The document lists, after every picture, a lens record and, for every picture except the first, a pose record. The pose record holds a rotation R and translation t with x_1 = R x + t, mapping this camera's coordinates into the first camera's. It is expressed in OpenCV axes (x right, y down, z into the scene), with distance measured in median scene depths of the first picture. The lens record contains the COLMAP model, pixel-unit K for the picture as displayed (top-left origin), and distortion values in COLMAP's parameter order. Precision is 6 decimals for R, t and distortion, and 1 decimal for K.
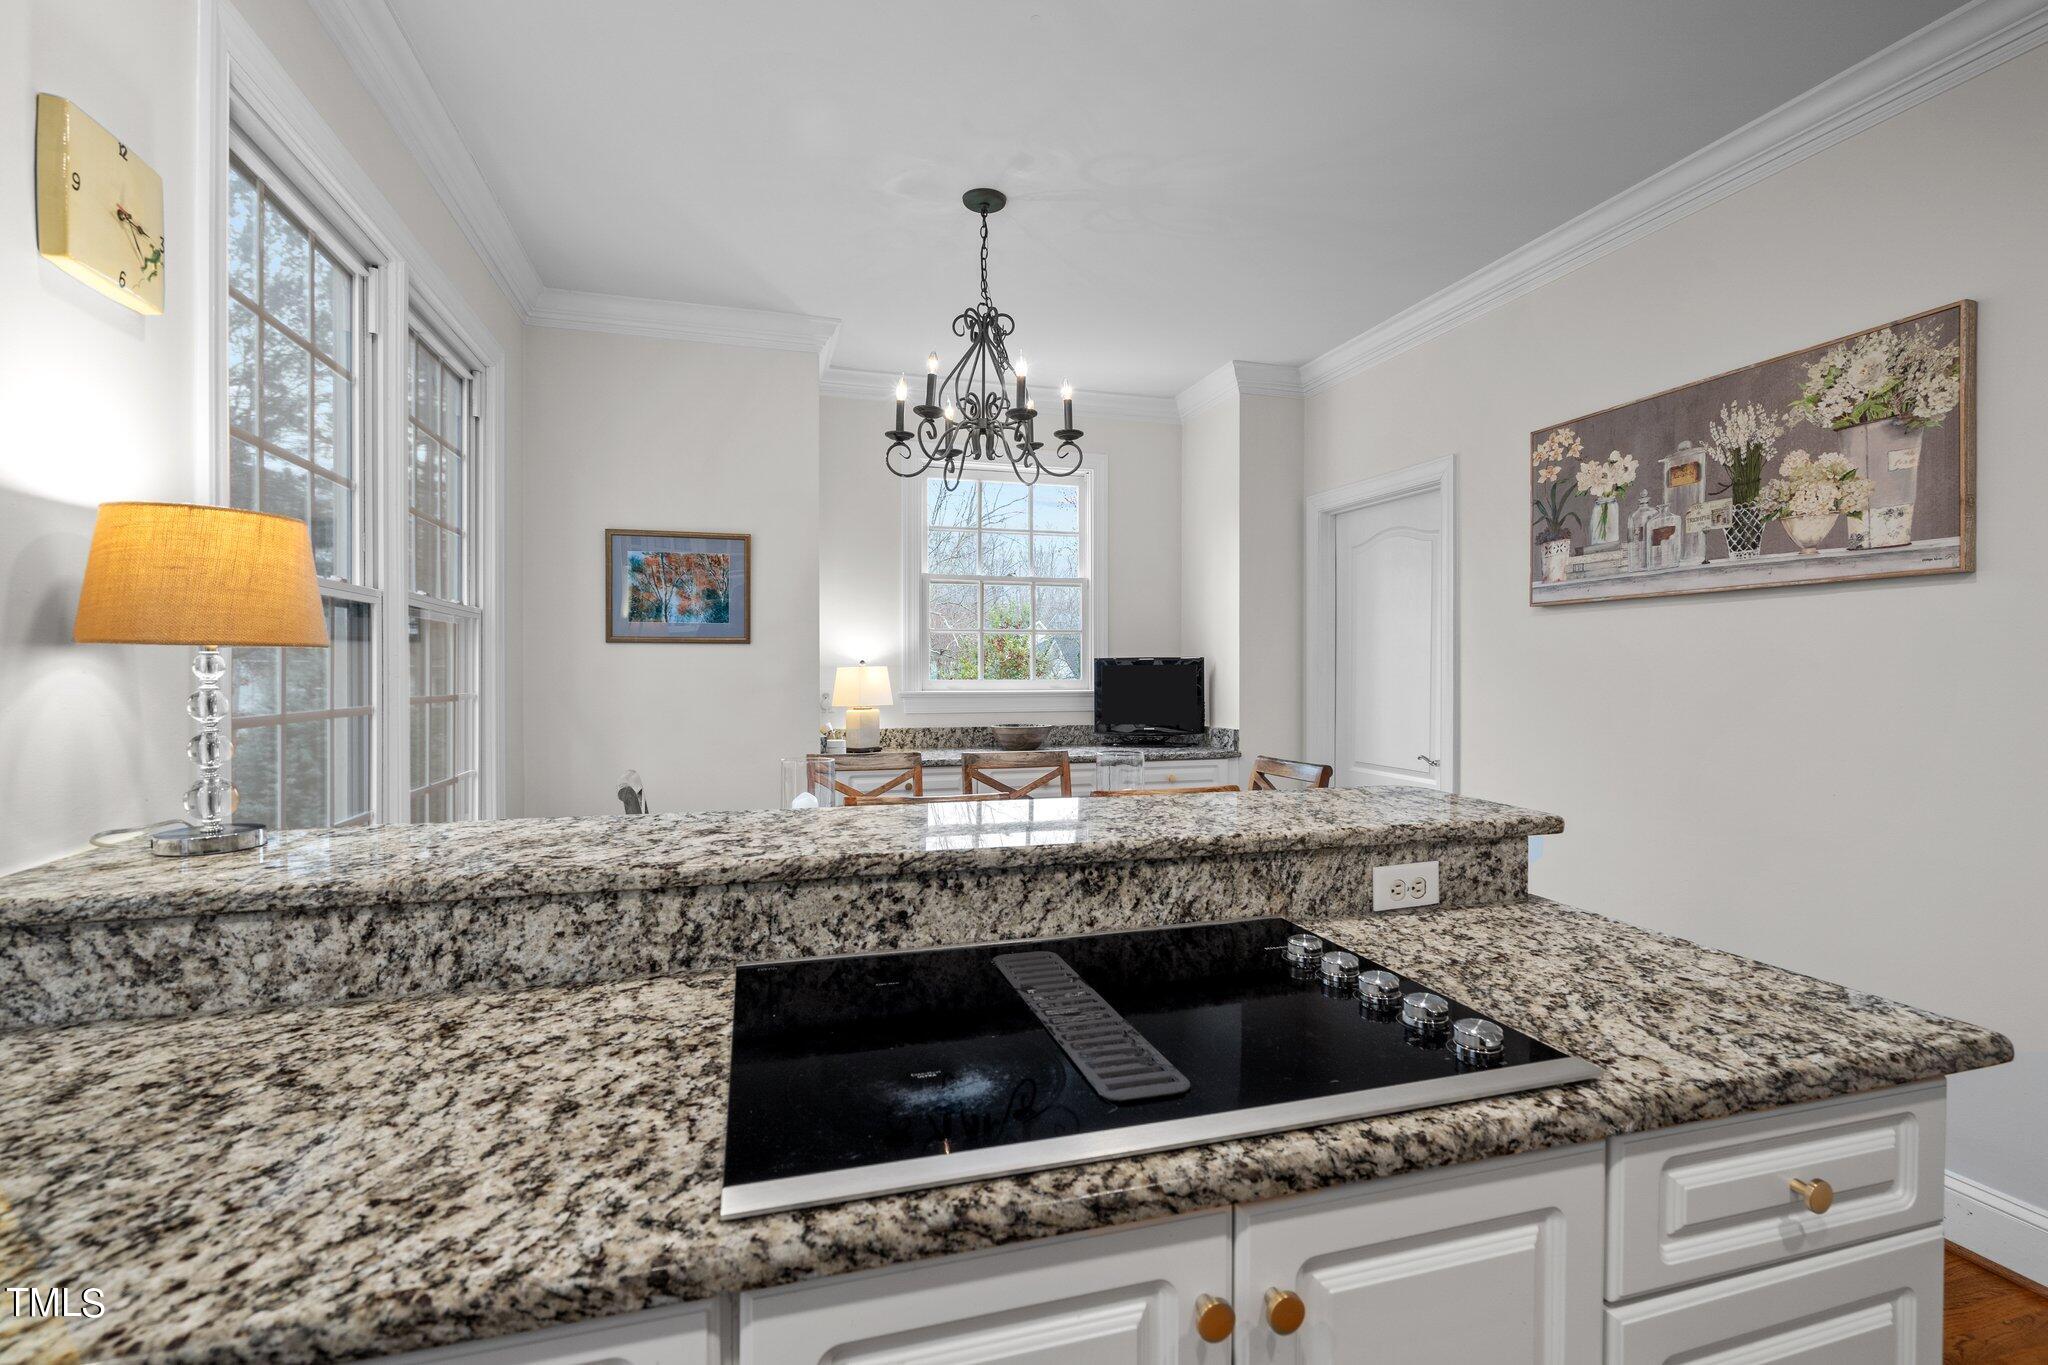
lens RADIAL K [[929.8, 0, 1028.0], [0, 929.8, 678.2], [0, 0, 1]] dist [-0.002580, 0.001607]
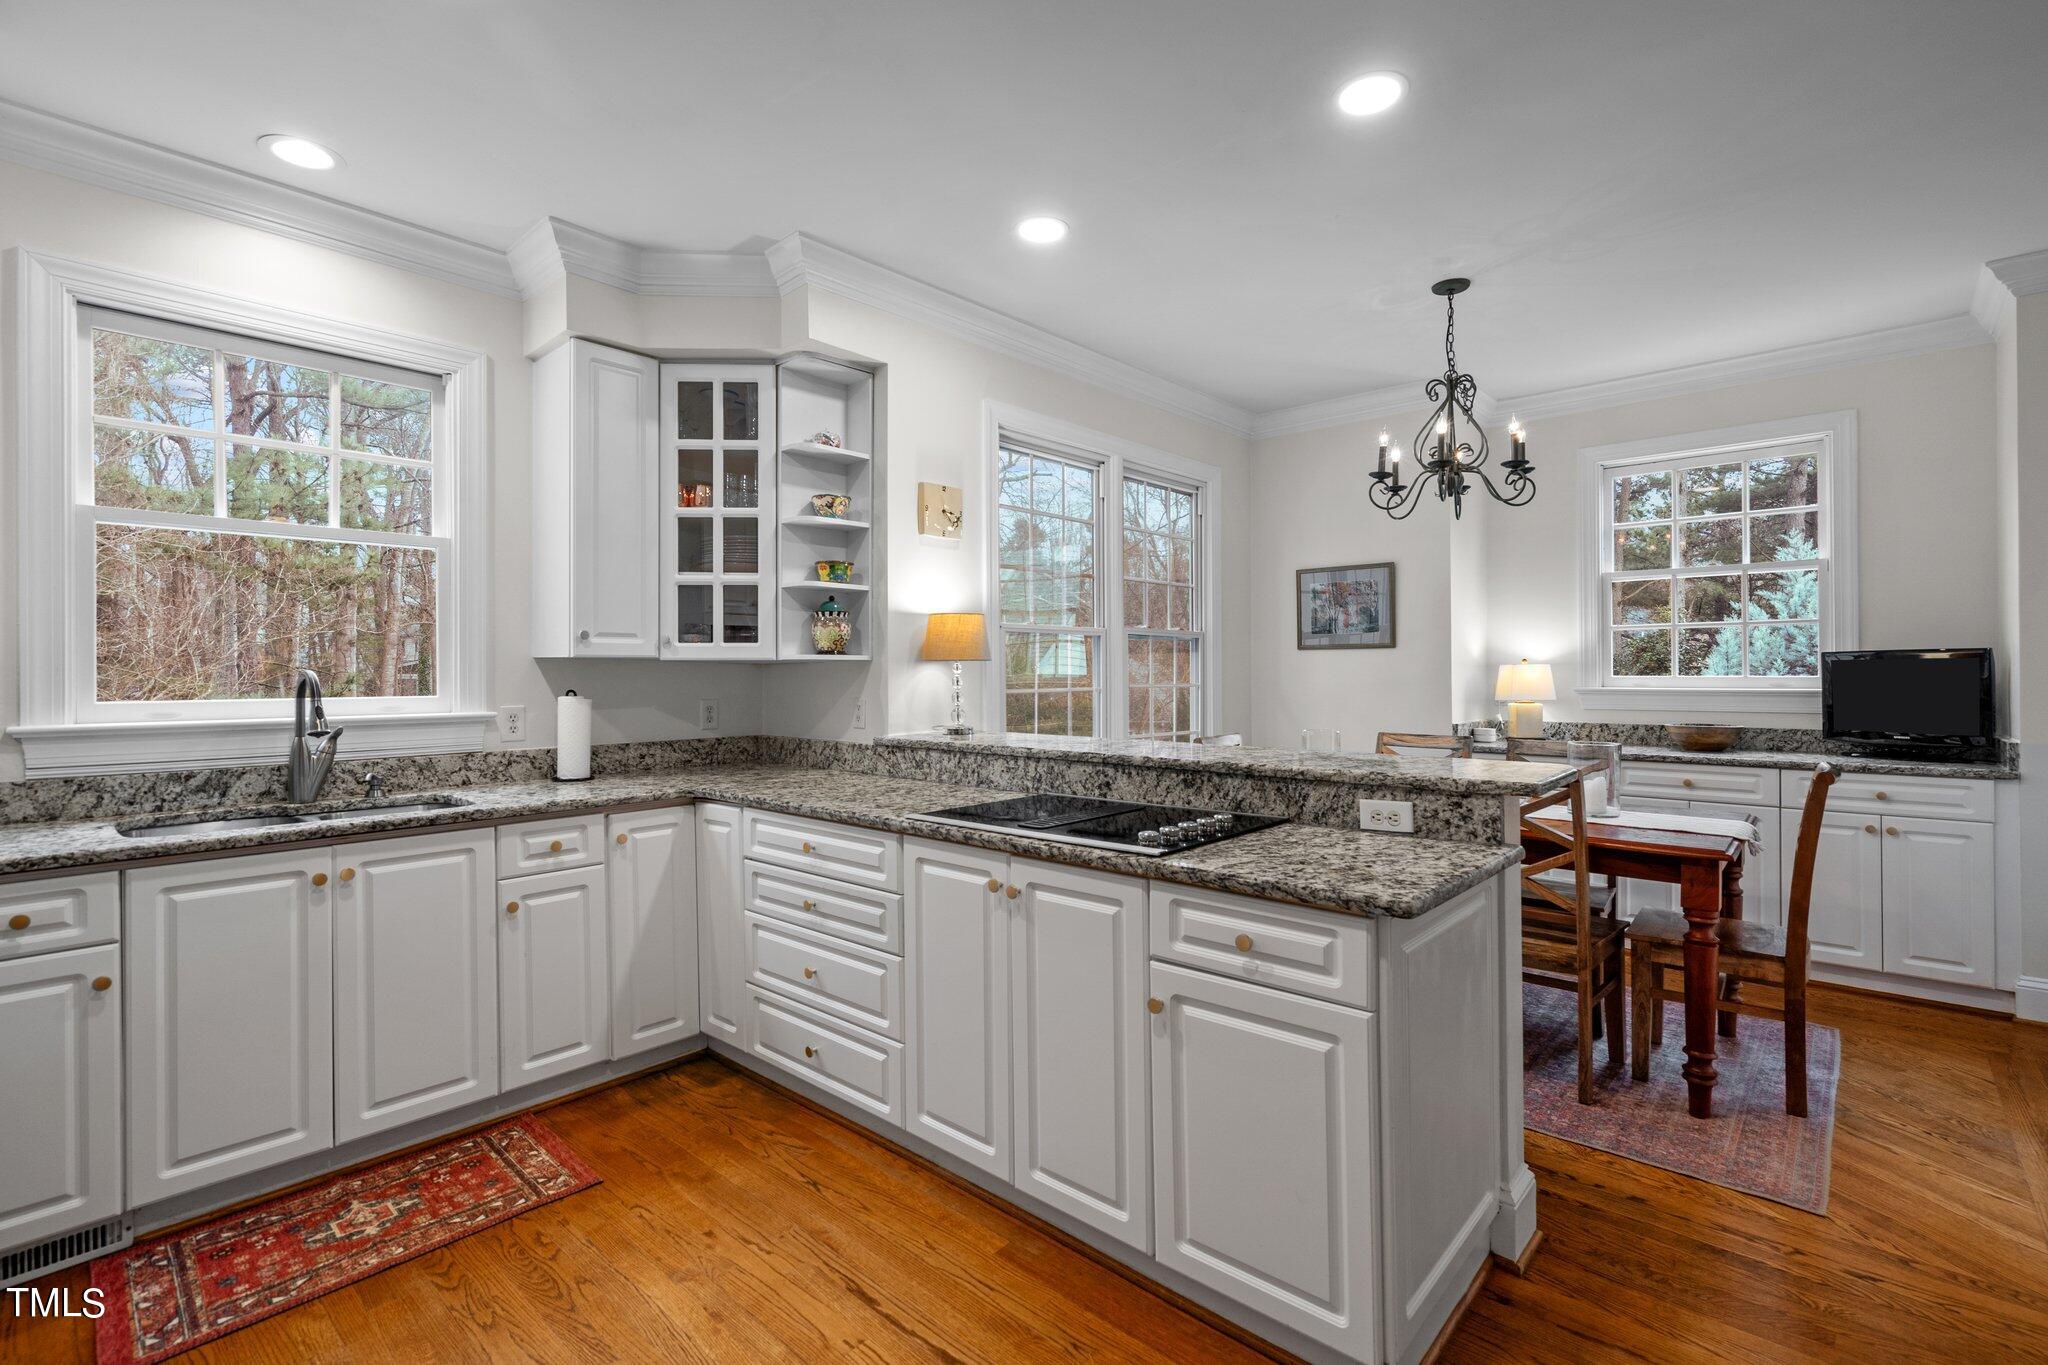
lens RADIAL K [[929.8, 0, 1030.2], [0, 929.8, 671.6], [0, 0, 1]] dist [-0.002580, 0.001607]
pose [[0.515222, -0.003921, -0.857048, 1.374771], [-0.002222, 0.999980, -0.005910, 0.011450], [0.857054, 0.004949, 0.515203, -0.211921]]
